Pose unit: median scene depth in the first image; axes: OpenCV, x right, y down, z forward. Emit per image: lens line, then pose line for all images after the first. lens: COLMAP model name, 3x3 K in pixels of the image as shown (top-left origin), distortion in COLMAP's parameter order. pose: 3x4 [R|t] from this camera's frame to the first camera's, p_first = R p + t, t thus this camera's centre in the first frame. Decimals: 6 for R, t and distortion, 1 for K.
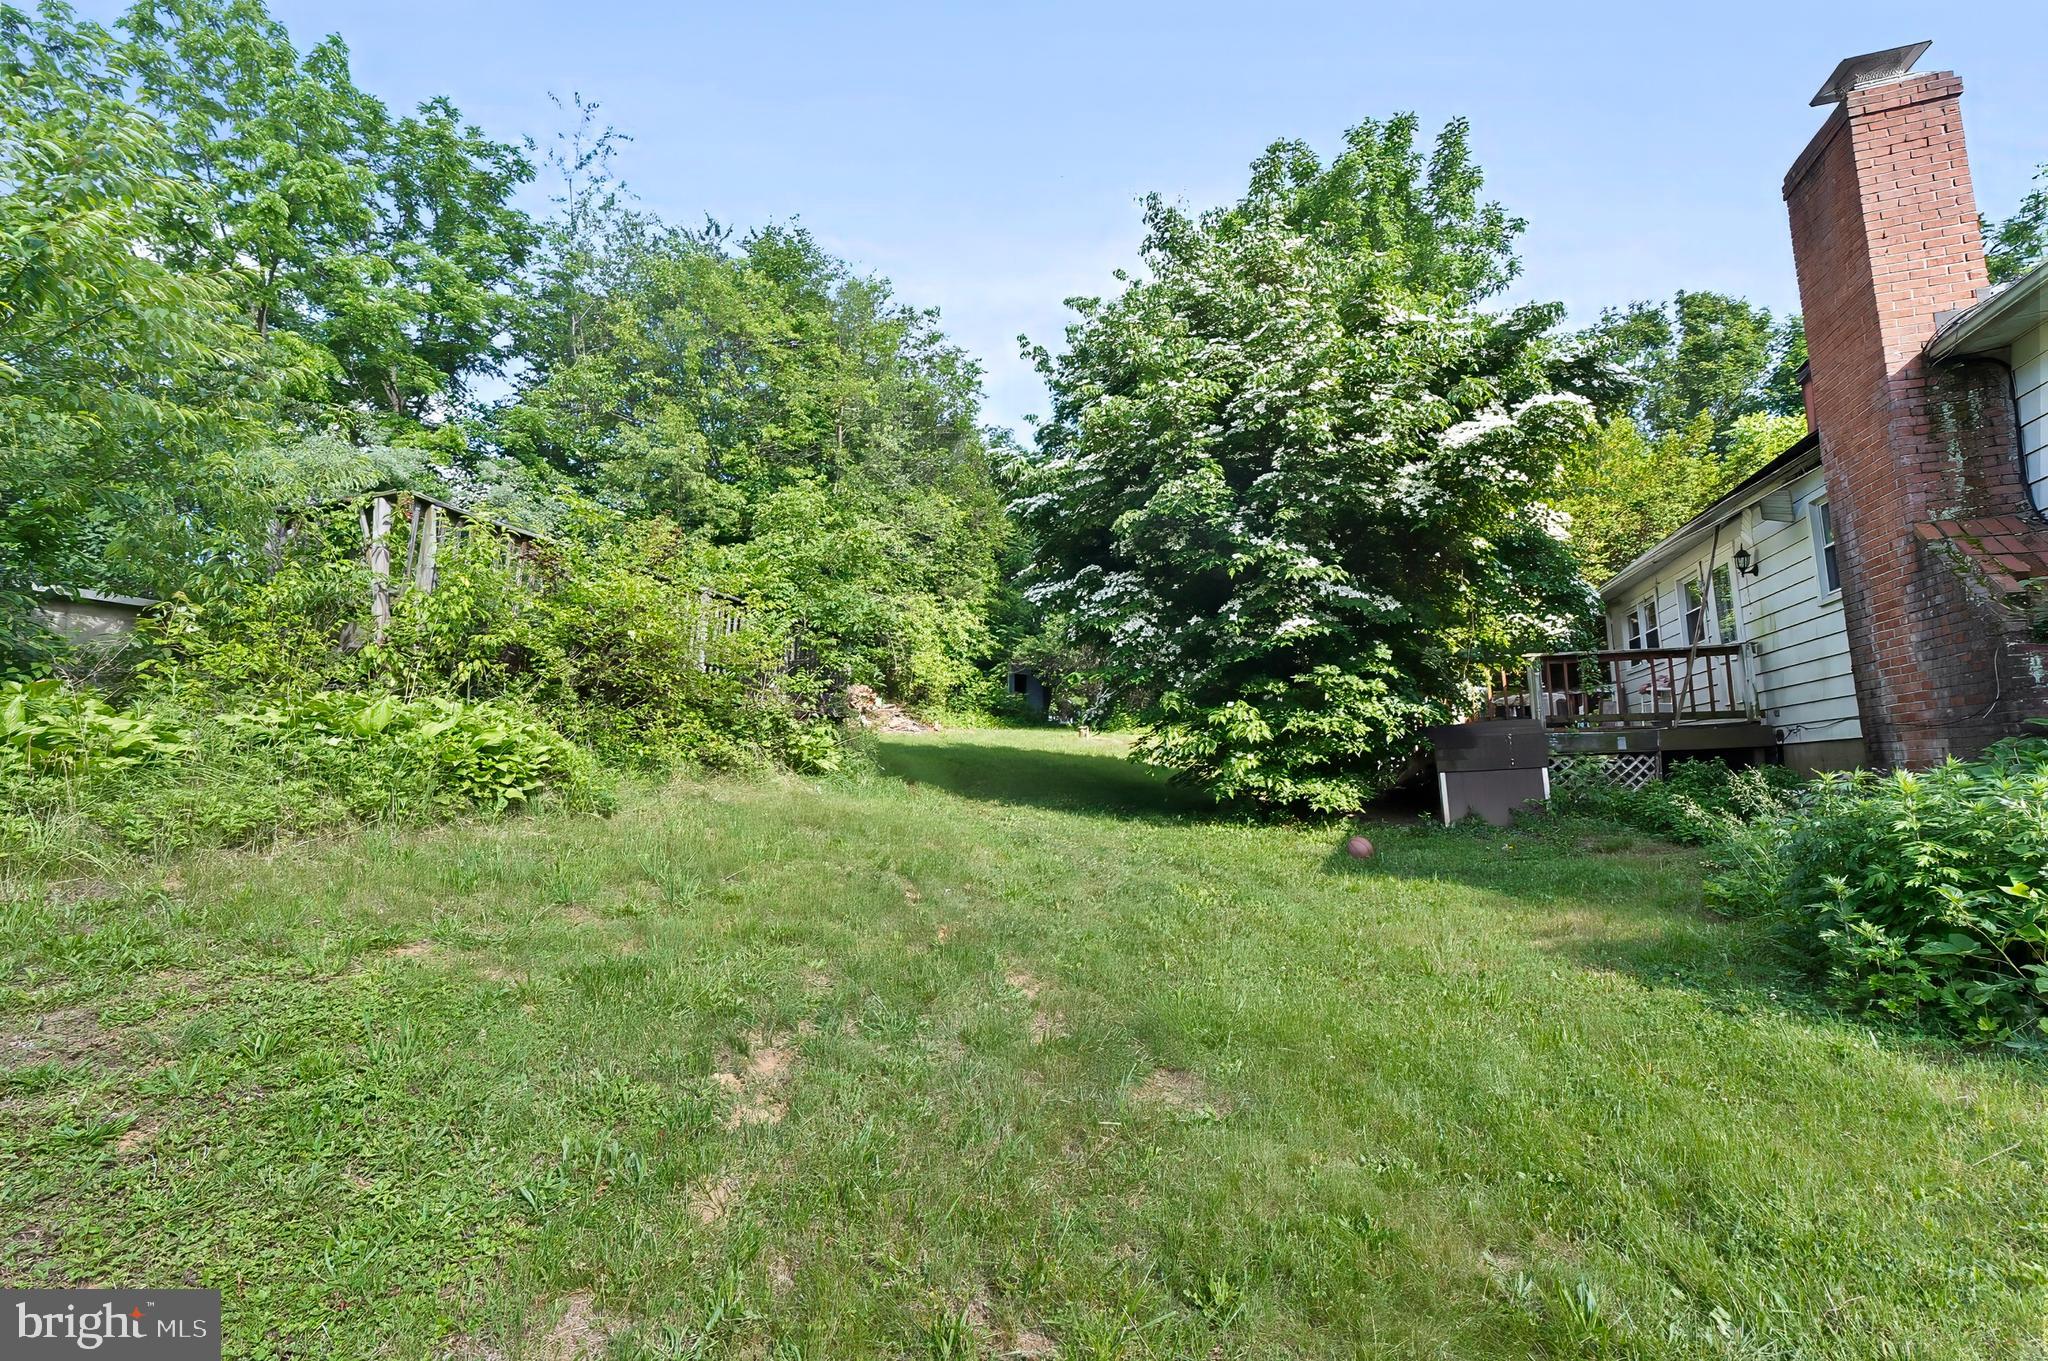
lens RADIAL K [[906.8, 0, 1013.2], [0, 906.8, 673.9], [0, 0, 1]] dist [-0.007172, 0.000669]
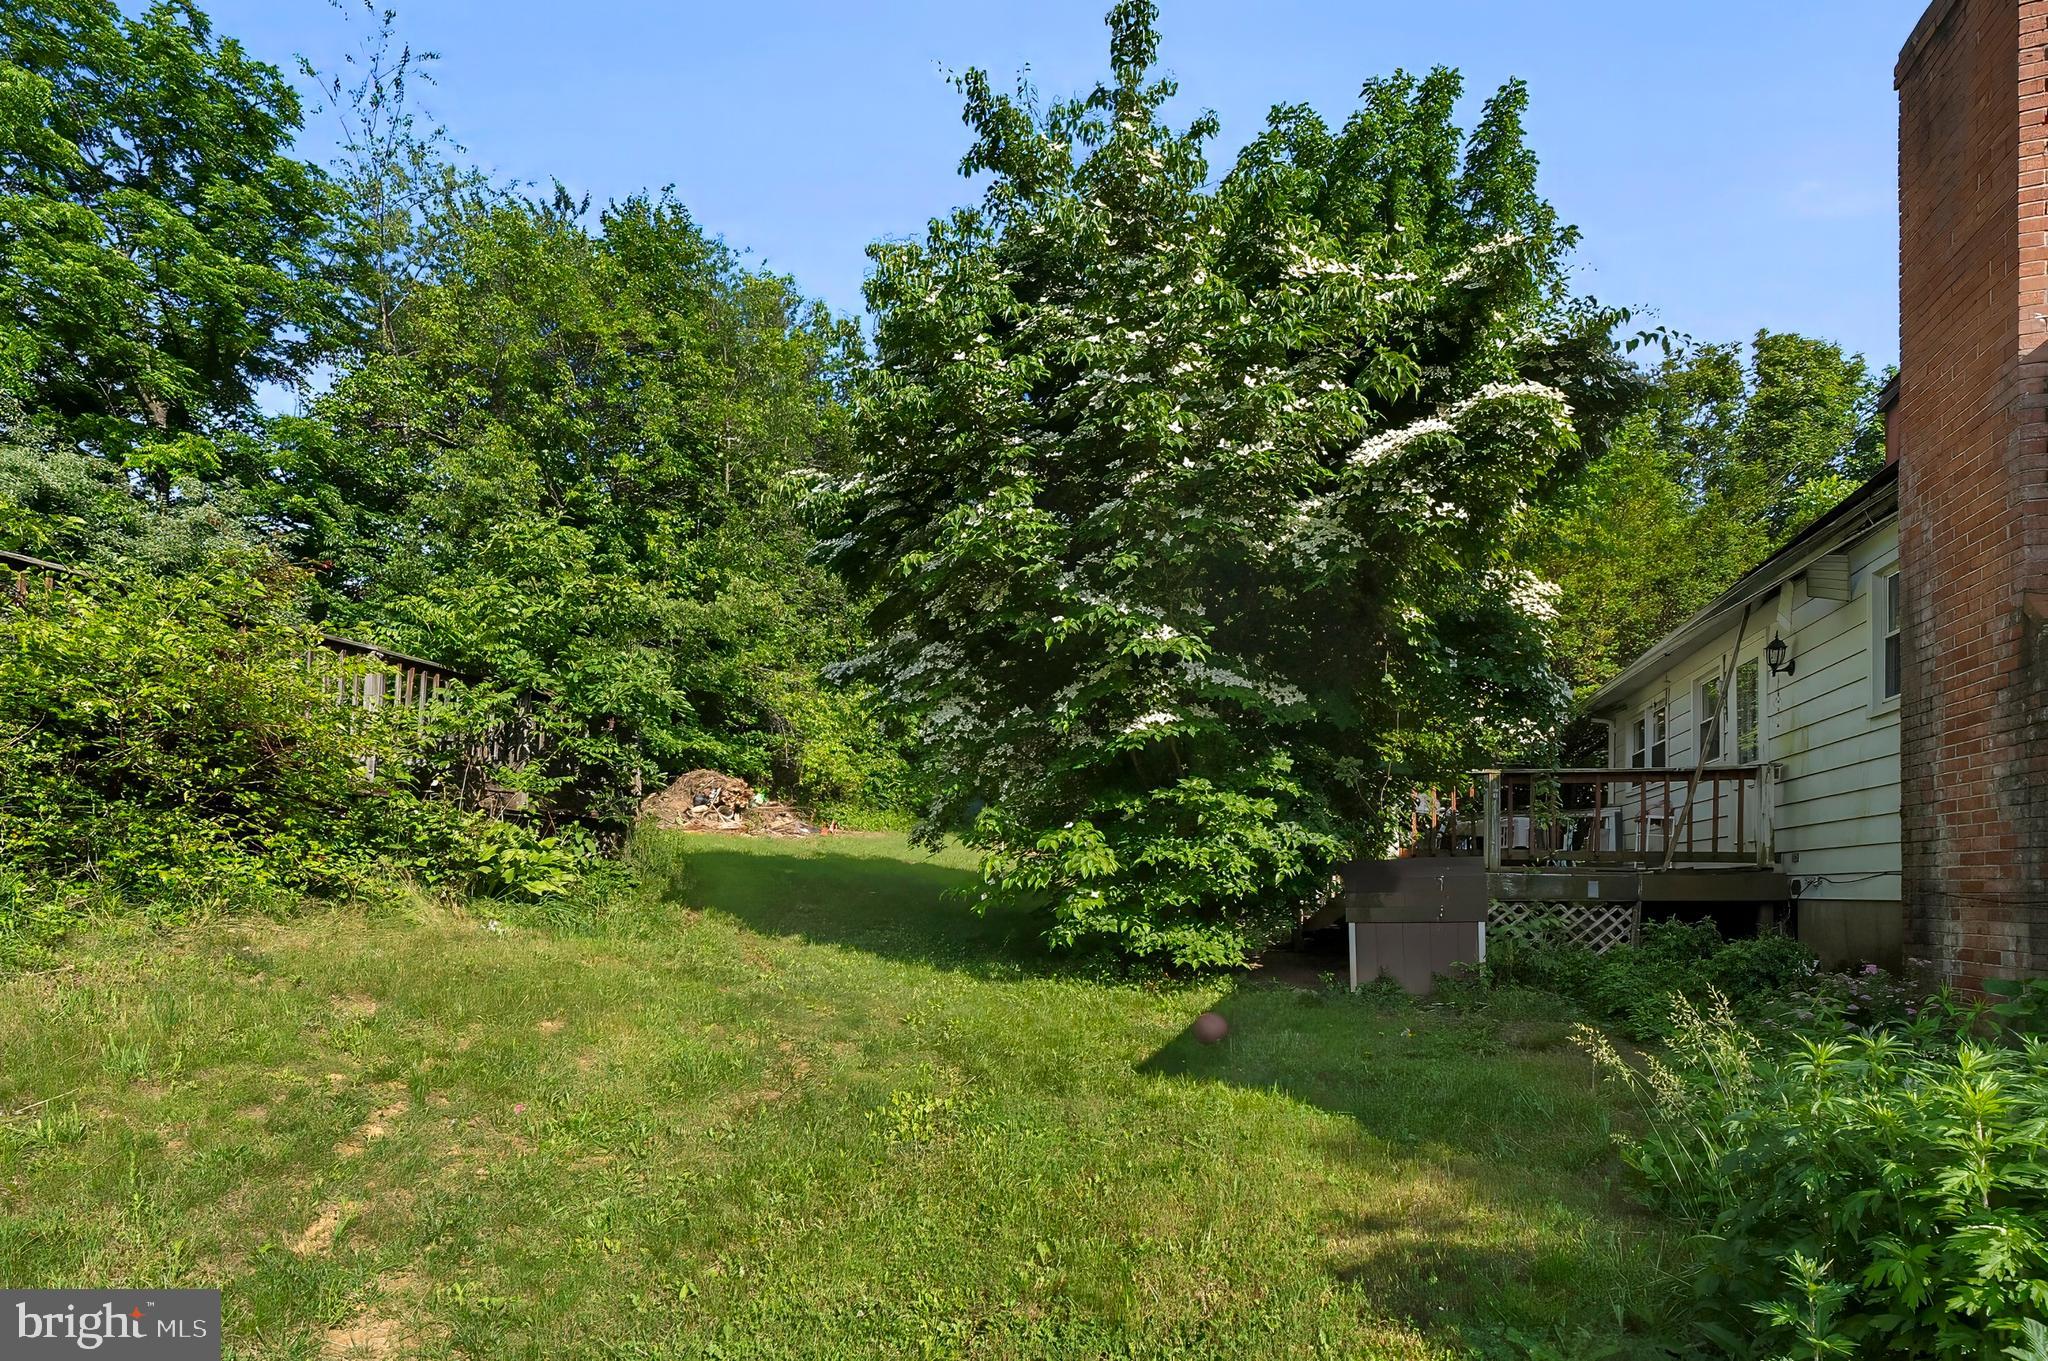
lens RADIAL K [[906.8, 0, 1063.5], [0, 906.8, 871.7], [0, 0, 1]] dist [-0.007172, 0.000669]
pose [[0.999509, 0.030860, 0.005415, 0.237407], [-0.031284, 0.992480, 0.118343, -0.017774], [-0.001722, -0.118454, 0.992958, 0.256094]]
